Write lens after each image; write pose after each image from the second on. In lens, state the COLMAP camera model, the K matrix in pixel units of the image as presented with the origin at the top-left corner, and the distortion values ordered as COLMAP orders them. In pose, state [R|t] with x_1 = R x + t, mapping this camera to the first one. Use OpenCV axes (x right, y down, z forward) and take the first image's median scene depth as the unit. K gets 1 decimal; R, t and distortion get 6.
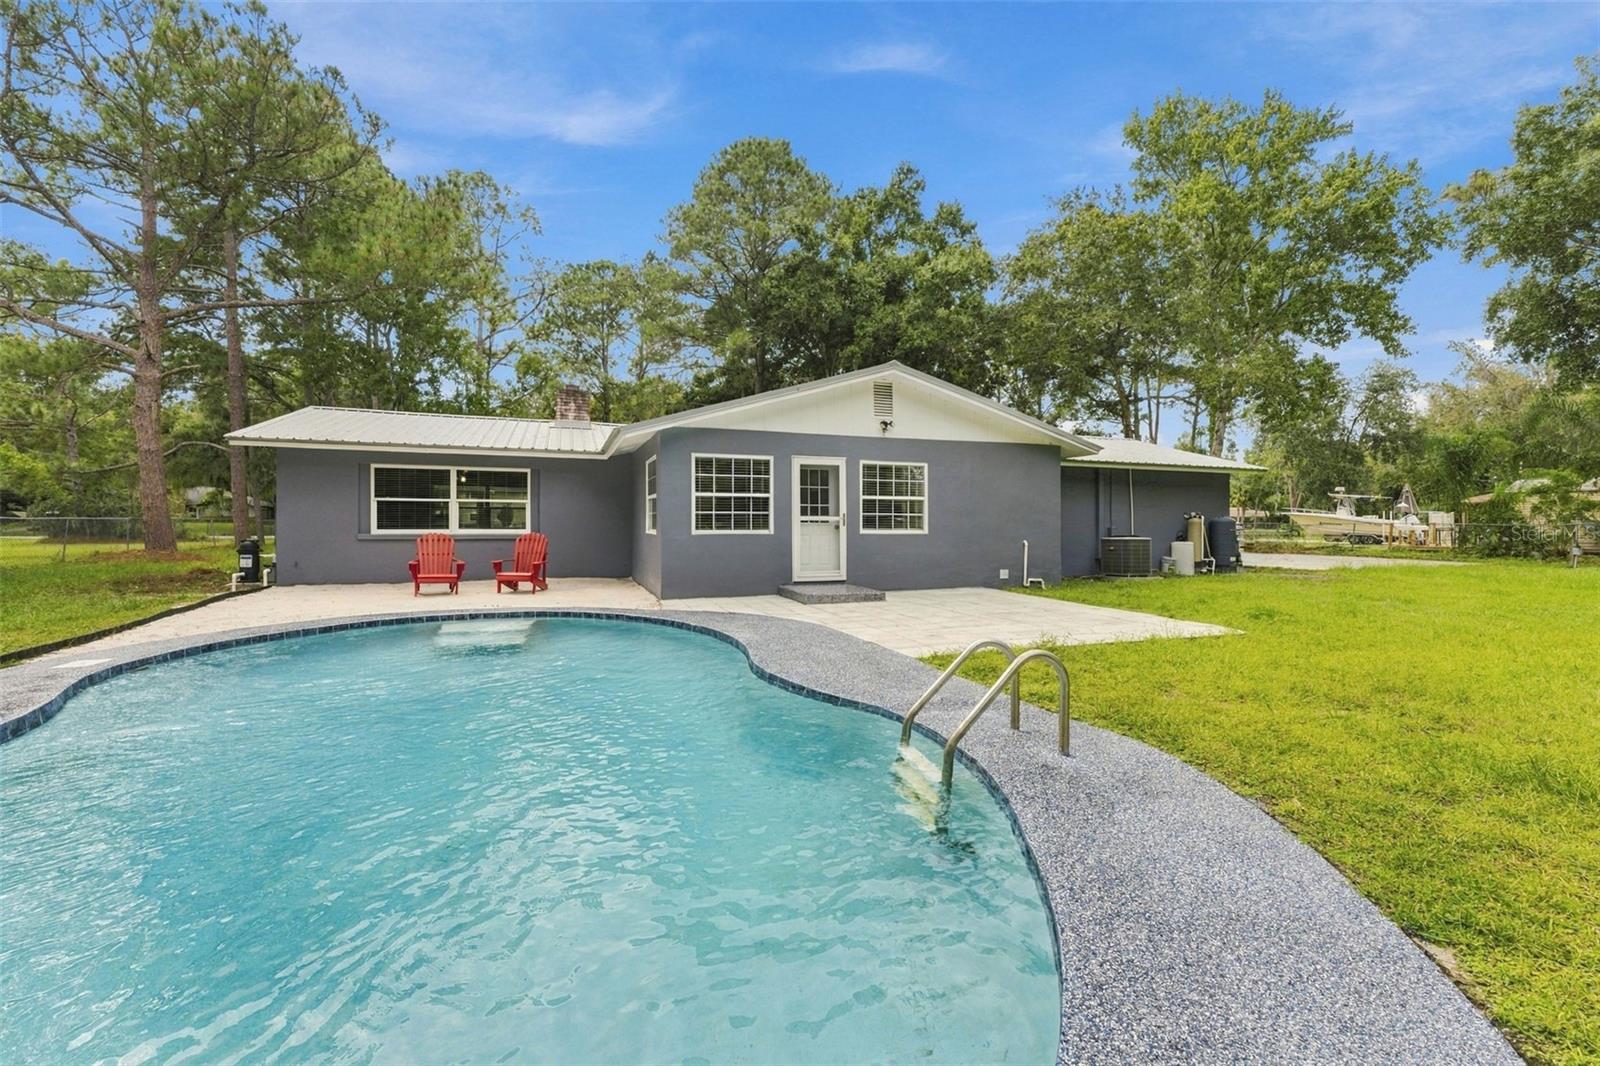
lens RADIAL K [[649.7, 0, 802.0], [0, 649.7, 521.1], [0, 0, 1]] dist [-0.000338, -0.000226]
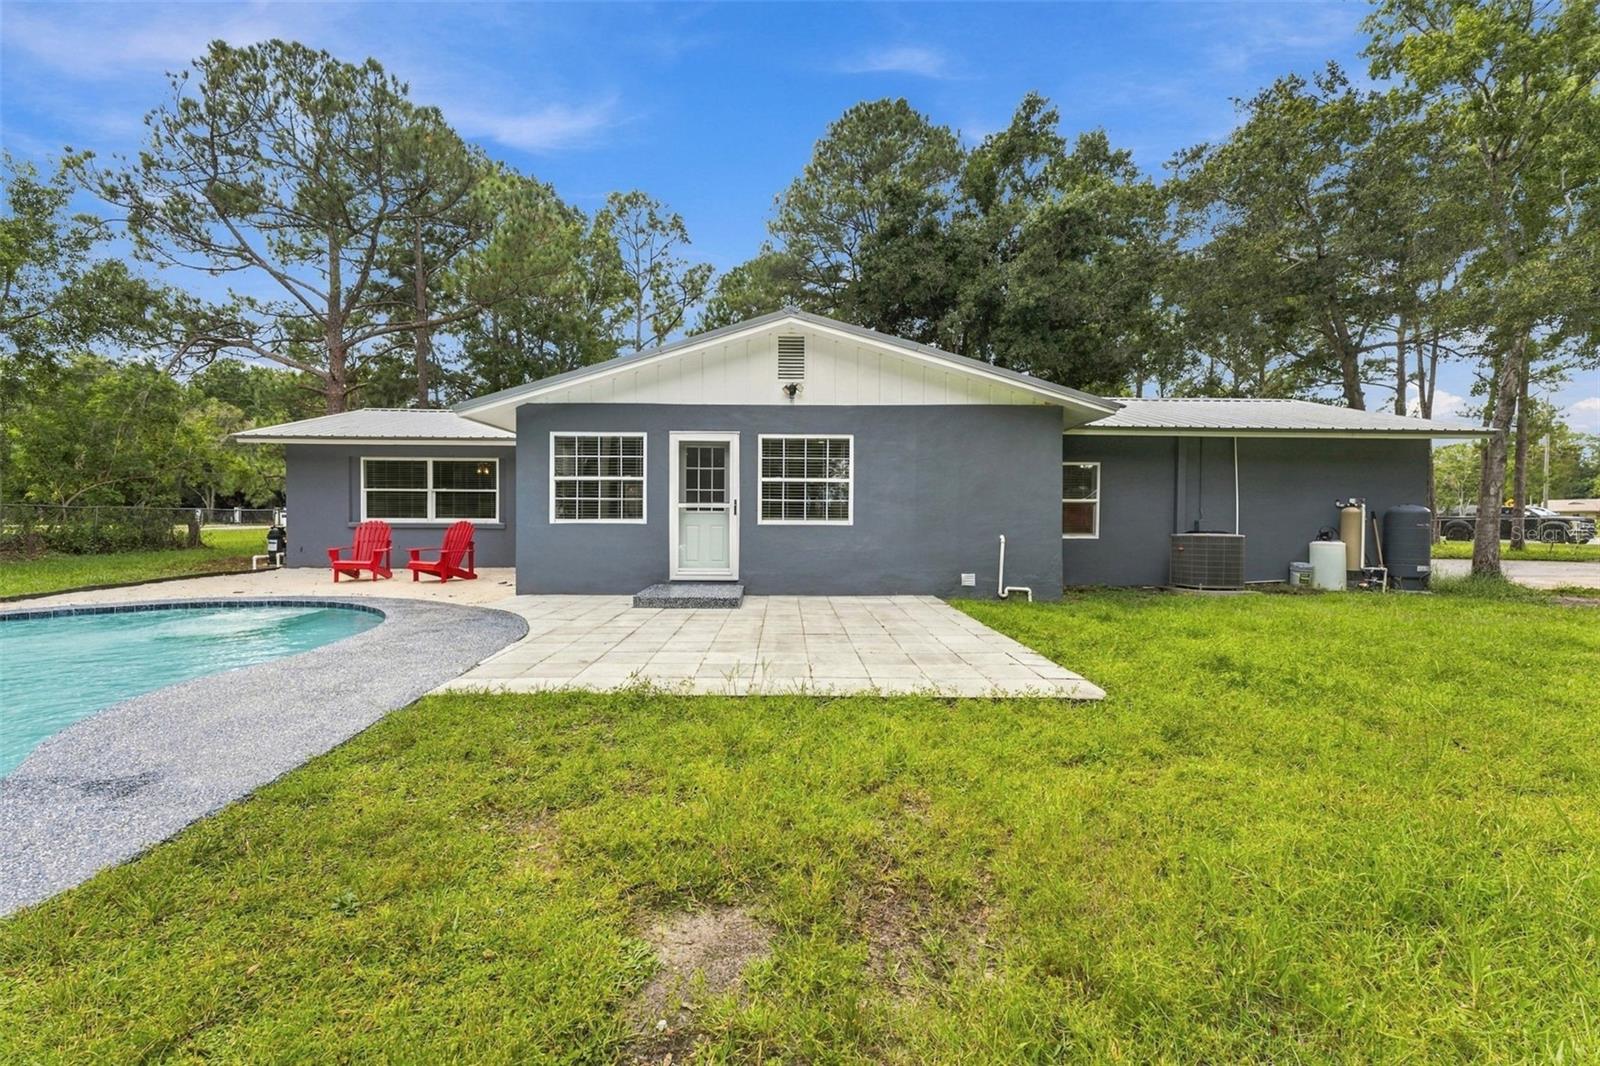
lens RADIAL K [[649.7, 0, 802.0], [0, 649.7, 521.1], [0, 0, 1]] dist [-0.000338, -0.000226]
pose [[0.944513, 0.004162, -0.328449, 0.394358], [-0.002104, 0.999976, 0.006624, 0.009440], [0.328468, -0.005565, 0.944499, 0.237548]]
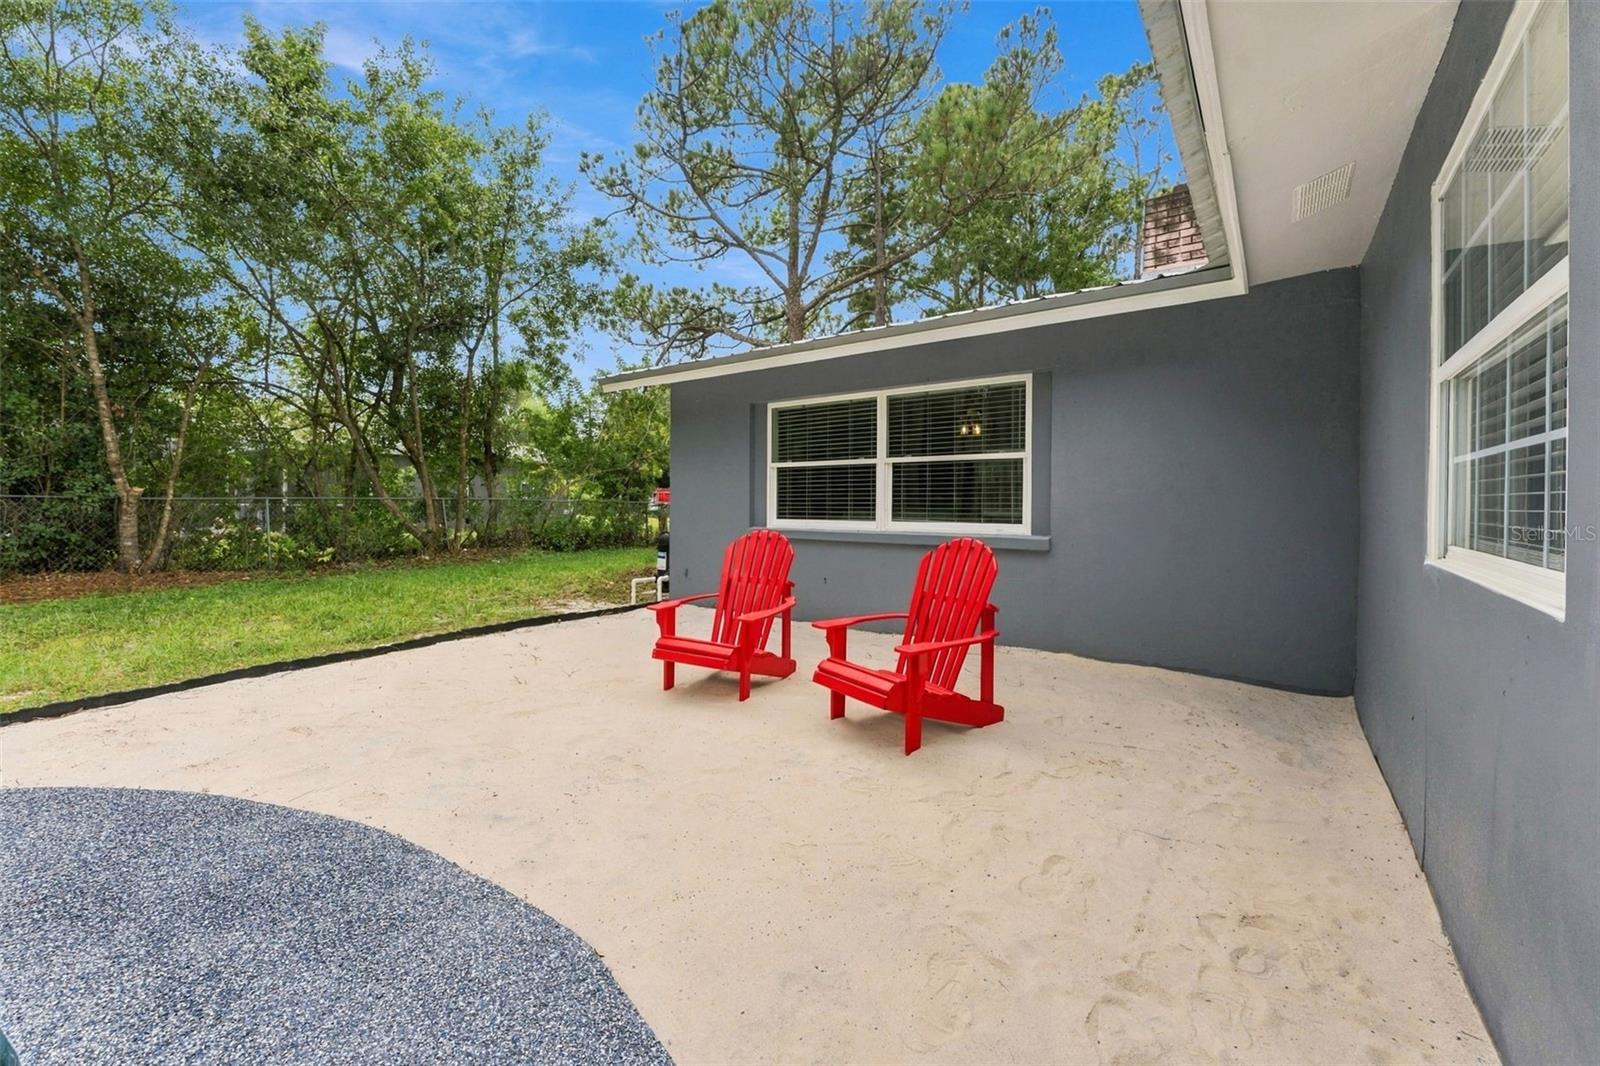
lens RADIAL K [[649.7, 0, 802.0], [0, 649.7, 521.1], [0, 0, 1]] dist [-0.000338, -0.000226]
pose [[0.548411, 0.020311, -0.835962, -0.182658], [-0.002130, 0.999736, 0.022893, 0.000792], [0.836206, -0.010774, 0.548310, 0.749612]]
